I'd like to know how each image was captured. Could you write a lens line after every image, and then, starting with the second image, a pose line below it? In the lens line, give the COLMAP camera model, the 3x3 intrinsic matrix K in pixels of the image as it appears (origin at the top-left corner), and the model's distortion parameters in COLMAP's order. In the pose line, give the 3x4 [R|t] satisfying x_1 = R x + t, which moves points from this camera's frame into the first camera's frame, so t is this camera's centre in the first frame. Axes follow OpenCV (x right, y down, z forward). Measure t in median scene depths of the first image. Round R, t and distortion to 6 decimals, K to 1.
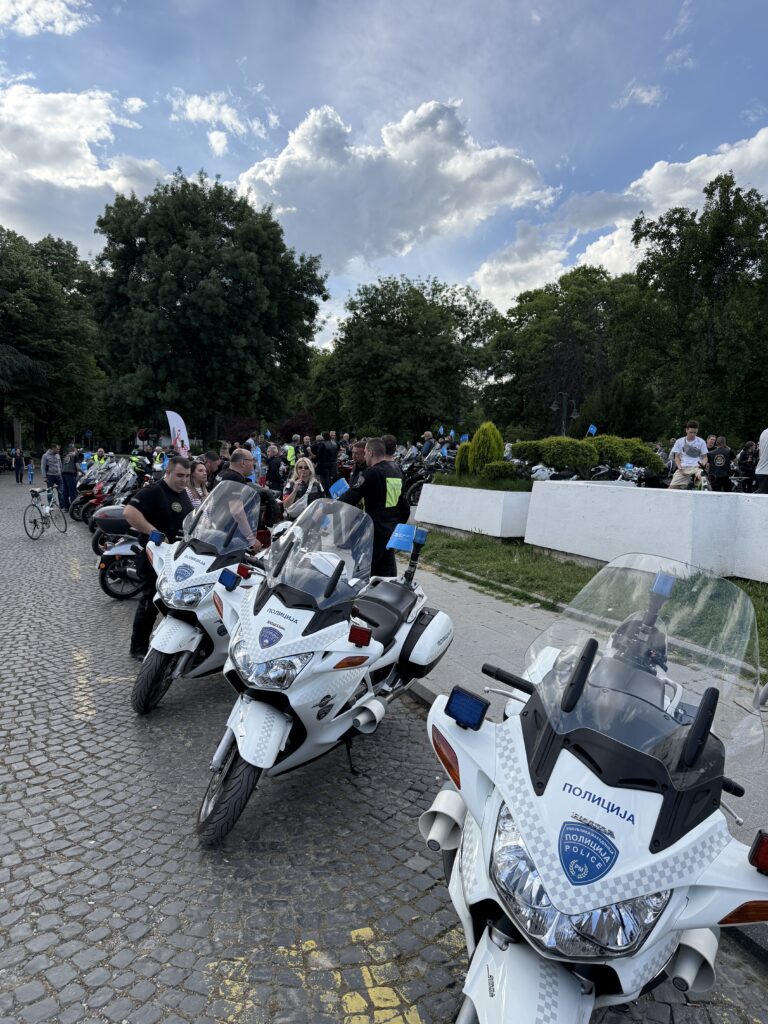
lens RADIAL K [[729.6, 0, 384.2], [0, 729.6, 510.7], [0, 0, 1]] dist [0.037793, -0.005070]
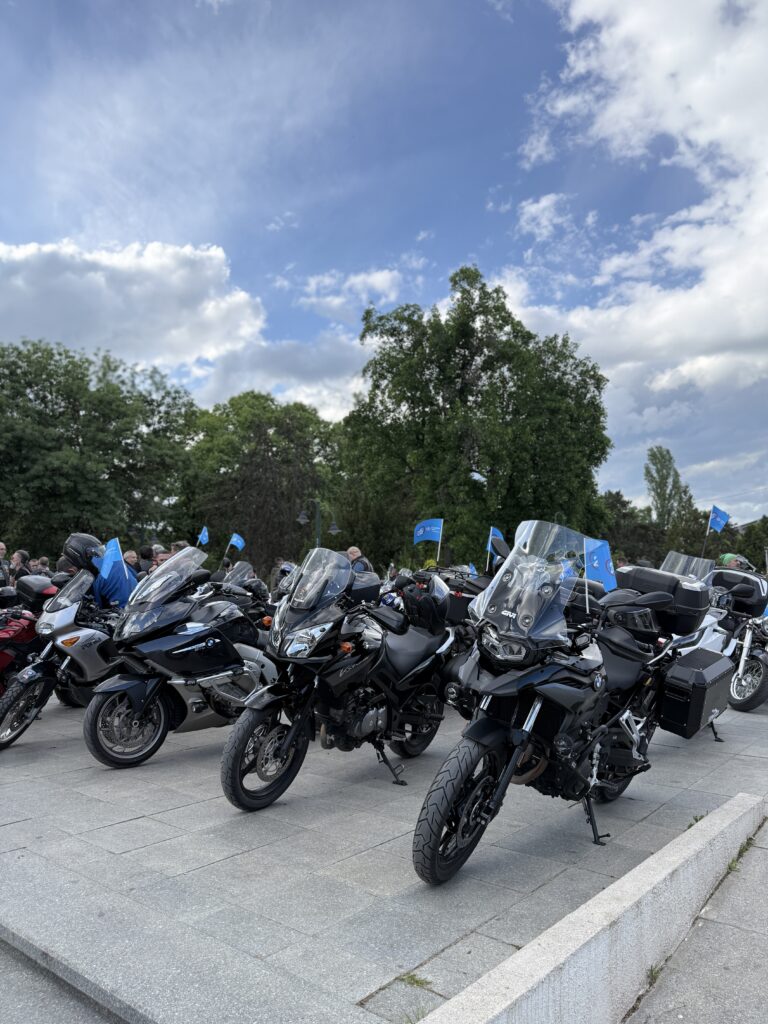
lens RADIAL K [[729.6, 0, 381.6], [0, 729.6, 511.9], [0, 0, 1]] dist [0.037793, -0.005070]
pose [[0.888971, 0.034189, 0.456685, -0.019164], [0.048966, 0.984397, -0.169011, -0.017453], [-0.455338, 0.172608, 0.873427, 0.256481]]
